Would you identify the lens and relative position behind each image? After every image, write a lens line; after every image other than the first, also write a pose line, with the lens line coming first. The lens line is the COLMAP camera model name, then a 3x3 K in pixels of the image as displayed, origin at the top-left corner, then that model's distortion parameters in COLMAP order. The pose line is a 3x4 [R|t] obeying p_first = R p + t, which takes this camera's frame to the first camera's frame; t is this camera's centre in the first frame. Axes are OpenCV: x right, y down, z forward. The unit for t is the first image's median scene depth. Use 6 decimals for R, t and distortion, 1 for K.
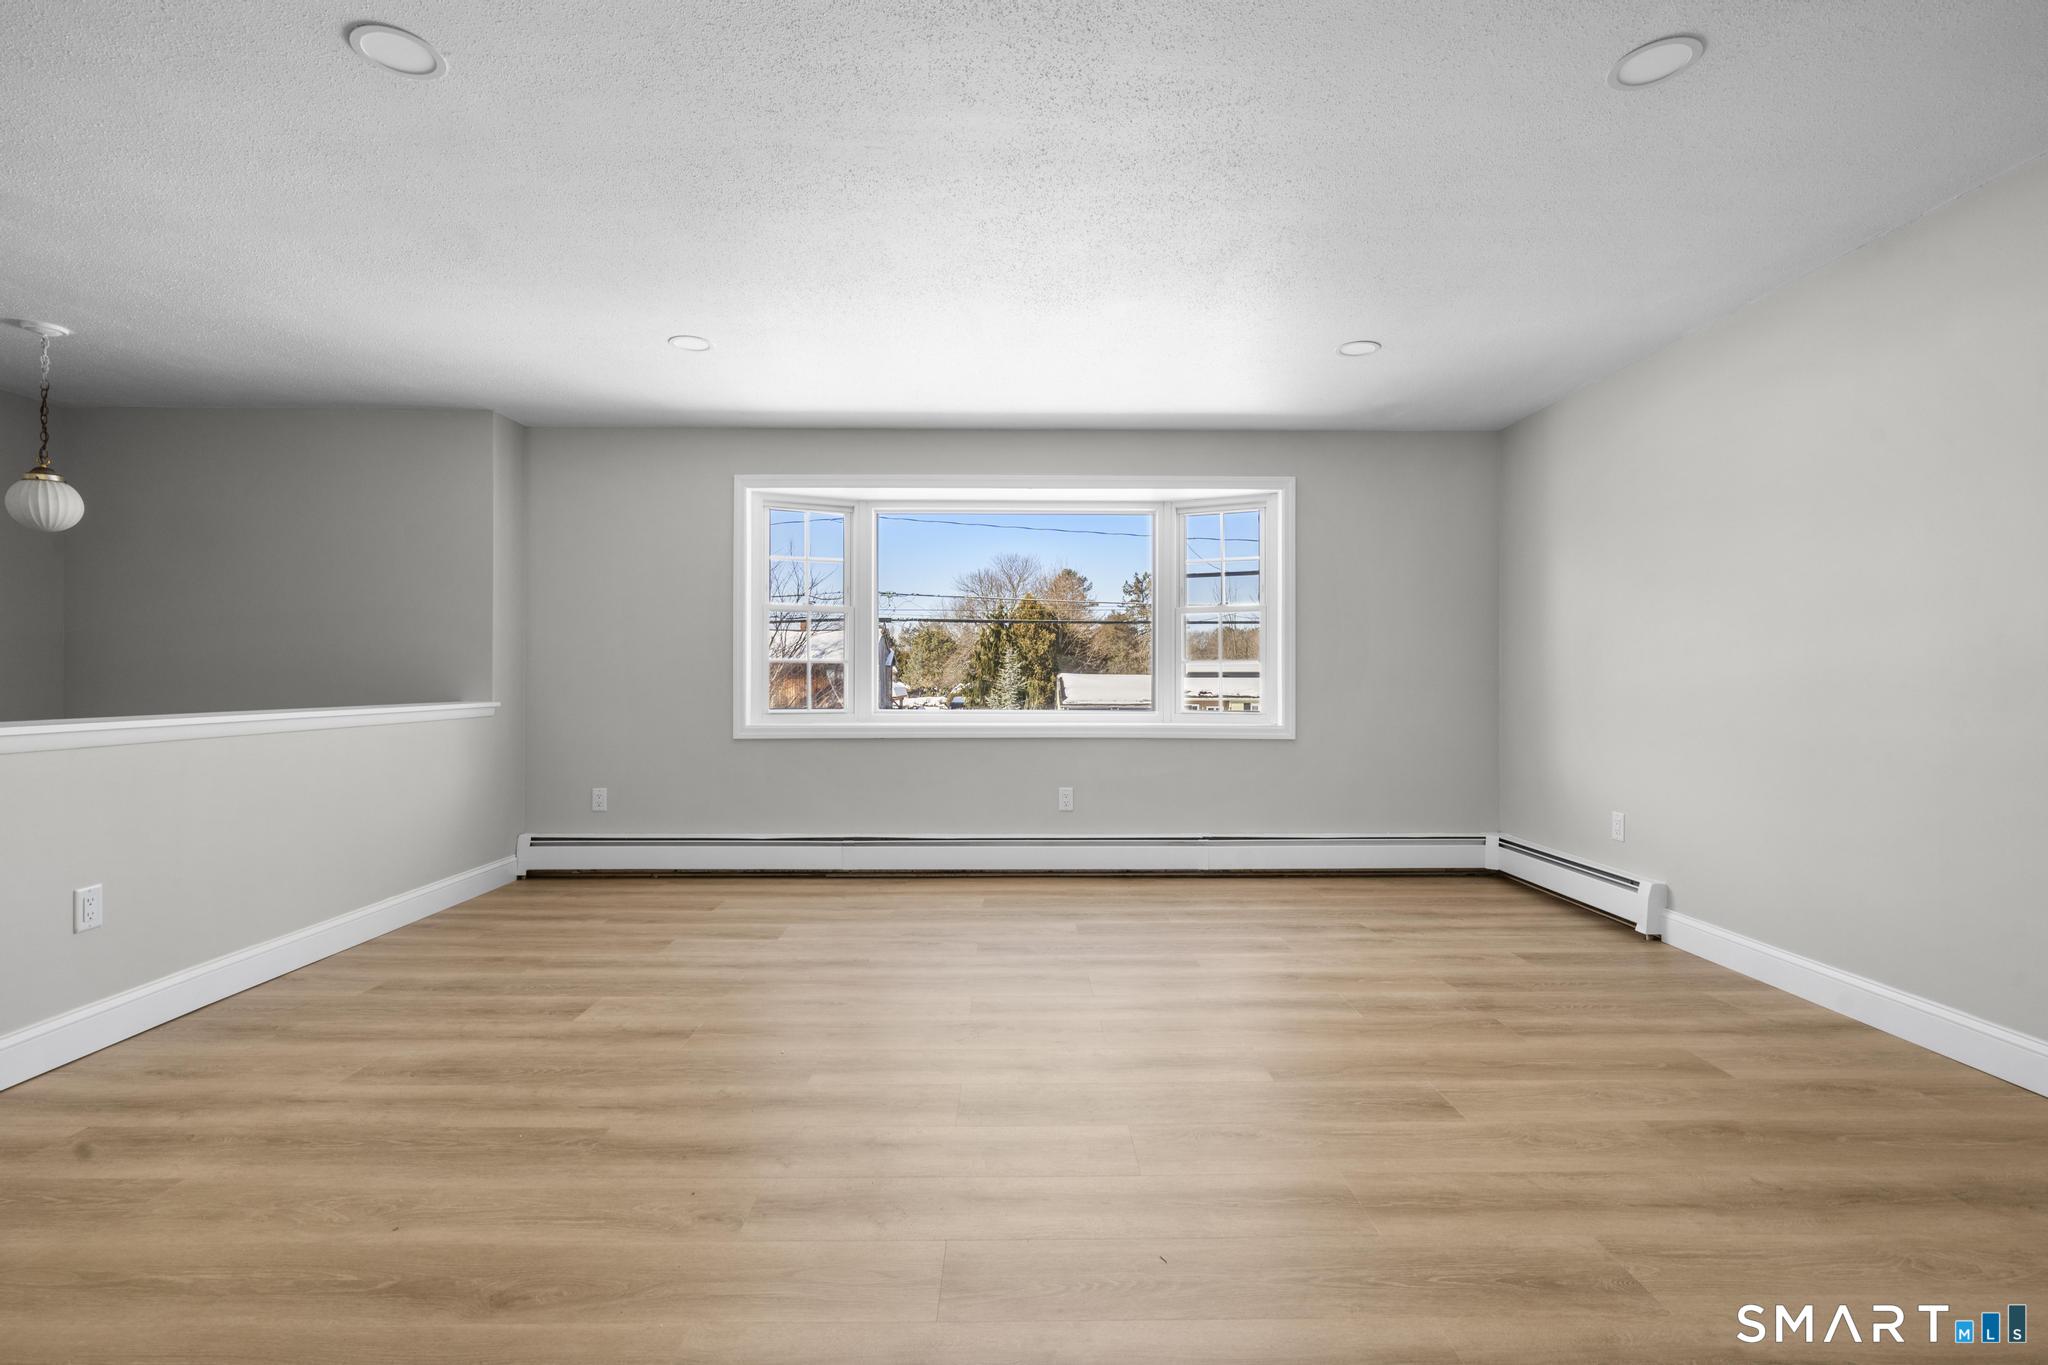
lens RADIAL K [[922.2, 0, 1025.6], [0, 922.2, 677.4], [0, 0, 1]] dist [-0.005044, 0.001599]
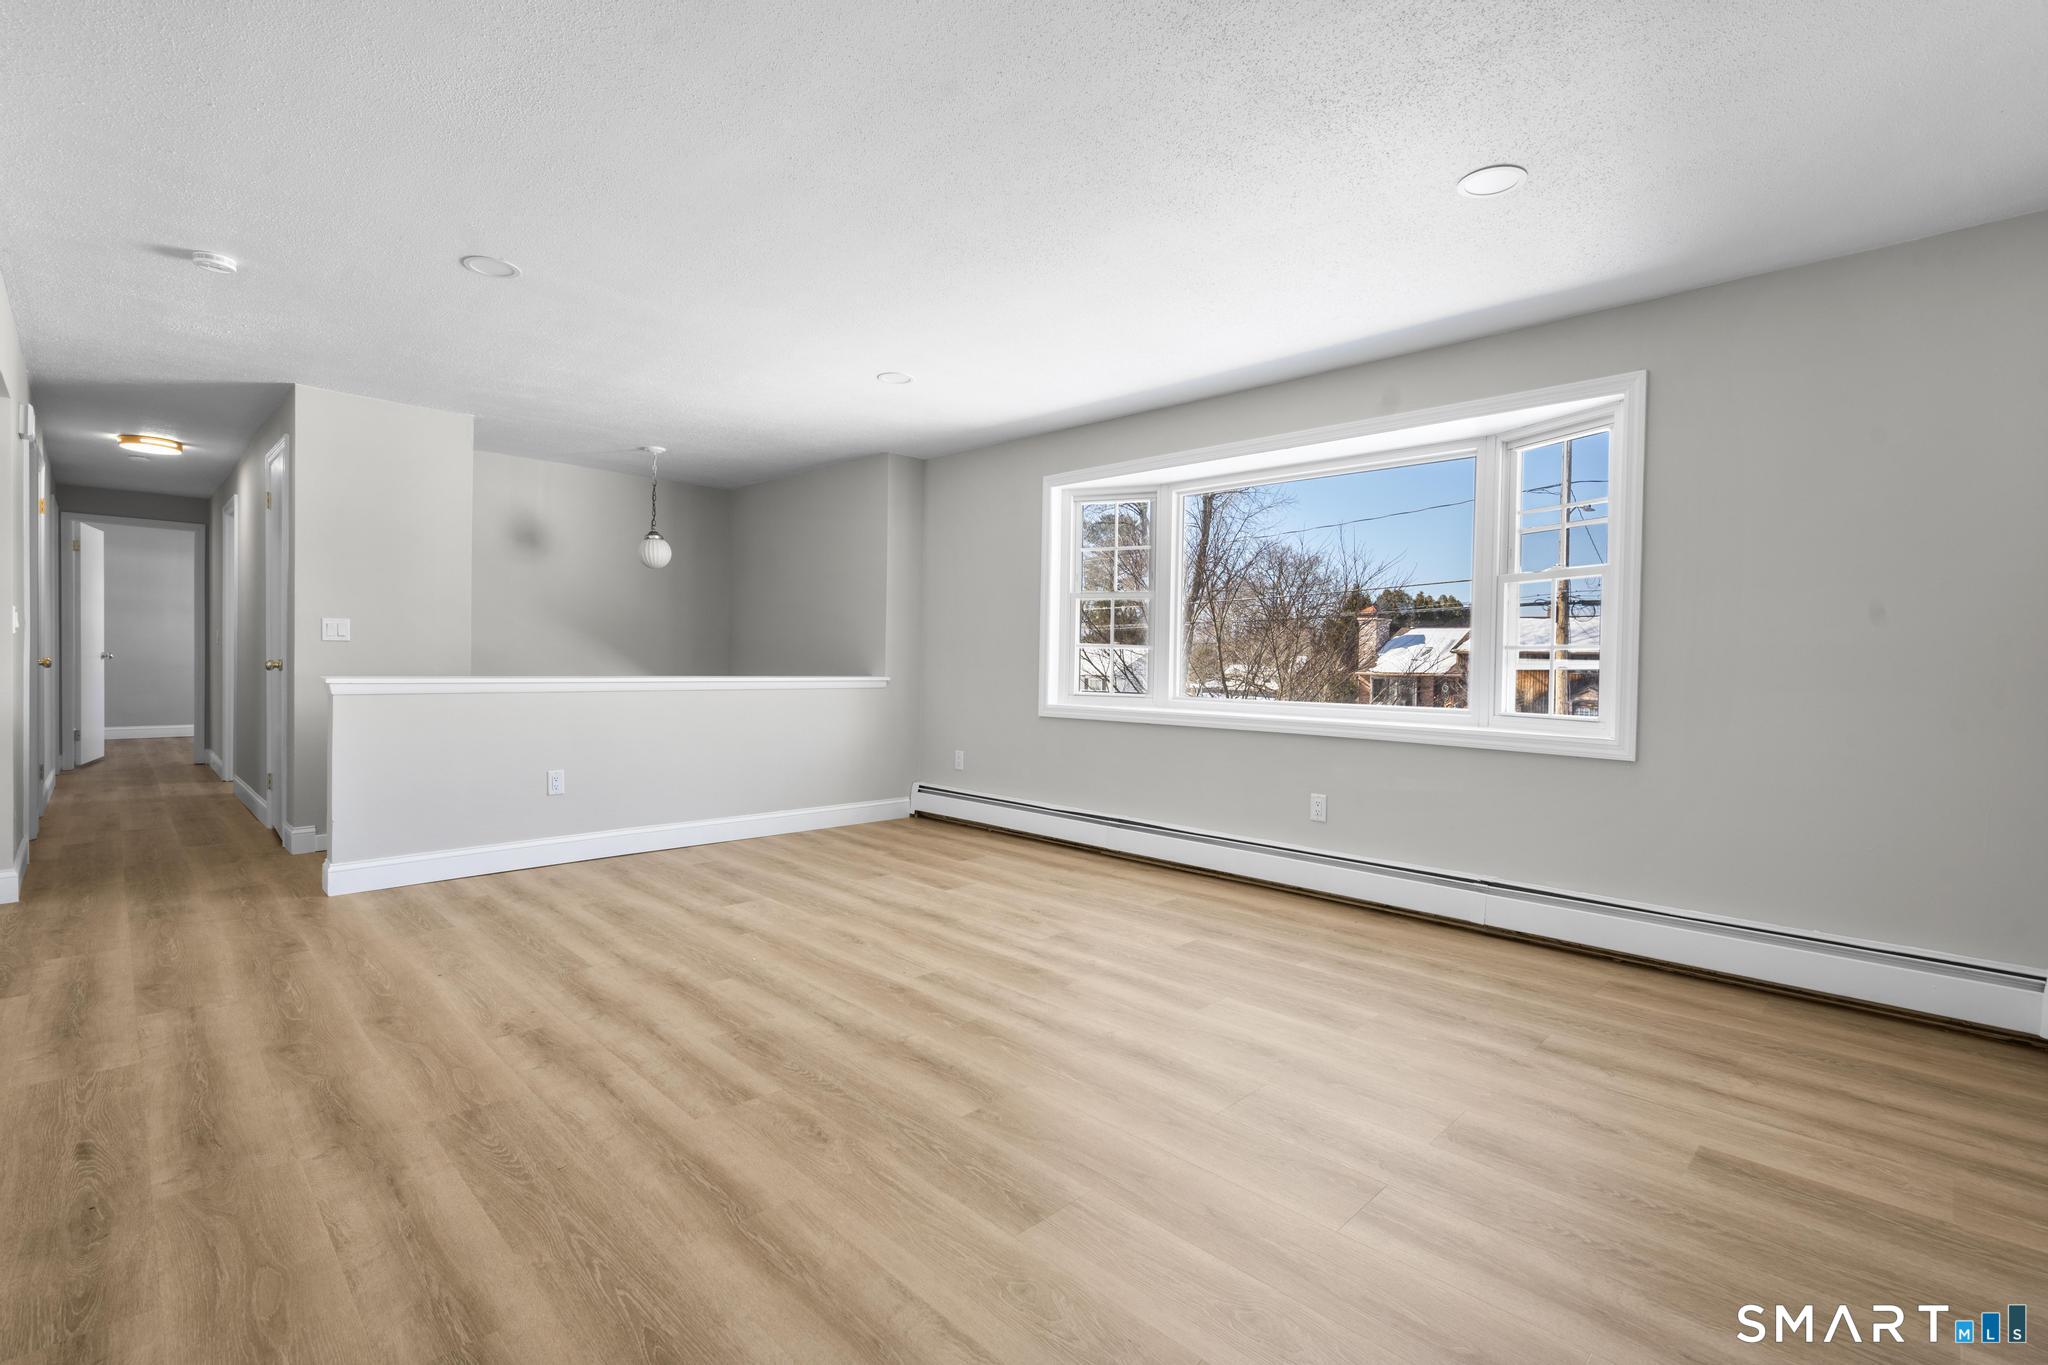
lens RADIAL K [[922.2, 0, 1024.1], [0, 922.2, 681.5], [0, 0, 1]] dist [-0.005044, 0.001599]
pose [[0.699794, 0.026989, -0.713835, 0.601071], [-0.016025, 0.999628, 0.022085, 0.001182], [0.714165, -0.004016, 0.699966, 0.276334]]
